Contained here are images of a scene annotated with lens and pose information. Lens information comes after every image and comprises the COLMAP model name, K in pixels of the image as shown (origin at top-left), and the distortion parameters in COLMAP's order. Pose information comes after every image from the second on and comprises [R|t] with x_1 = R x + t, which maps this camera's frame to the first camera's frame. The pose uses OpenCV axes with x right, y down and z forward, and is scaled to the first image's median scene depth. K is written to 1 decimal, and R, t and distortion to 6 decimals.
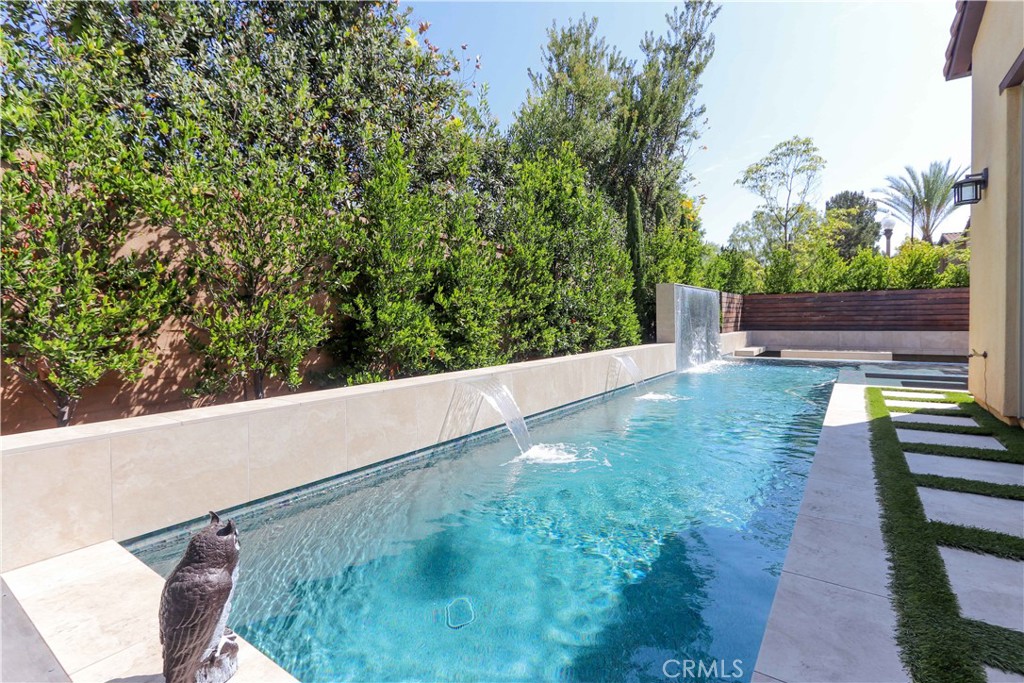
lens RADIAL K [[481.8, 0, 512.1], [0, 481.8, 332.7], [0, 0, 1]] dist [-0.003665, 0.003273]
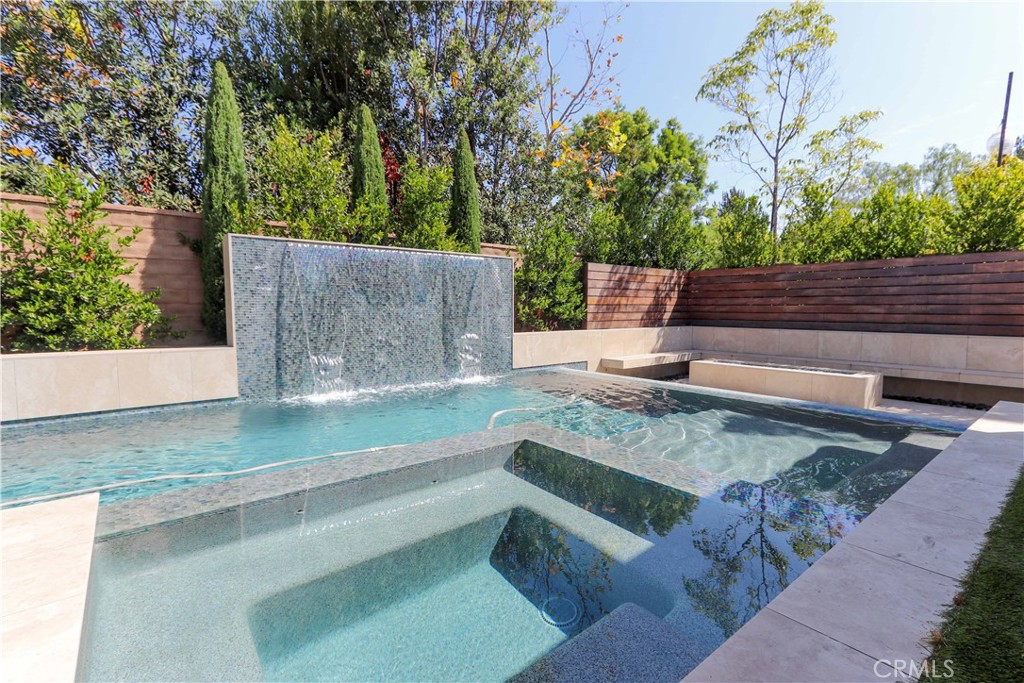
lens RADIAL K [[481.8, 0, 510.8], [0, 481.8, 346.2], [0, 0, 1]] dist [-0.003665, 0.003273]
pose [[0.963605, 0.033920, -0.265168, 0.477847], [-0.019380, 0.998171, 0.057260, -0.011129], [0.266626, -0.050037, 0.962500, 0.351520]]
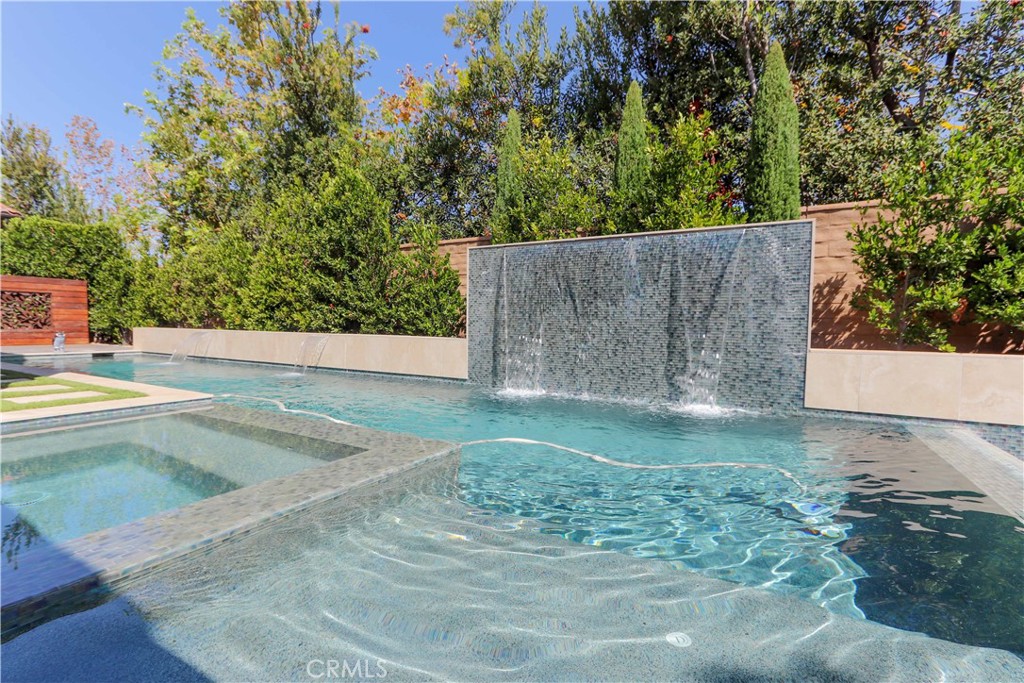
lens RADIAL K [[481.8, 0, 508.4], [0, 481.8, 342.8], [0, 0, 1]] dist [-0.003665, 0.003273]
pose [[0.095935, 0.055125, -0.993860, 0.611183], [-0.040398, 0.997858, 0.051448, -0.006926], [0.994568, 0.035215, 0.097956, 0.602166]]
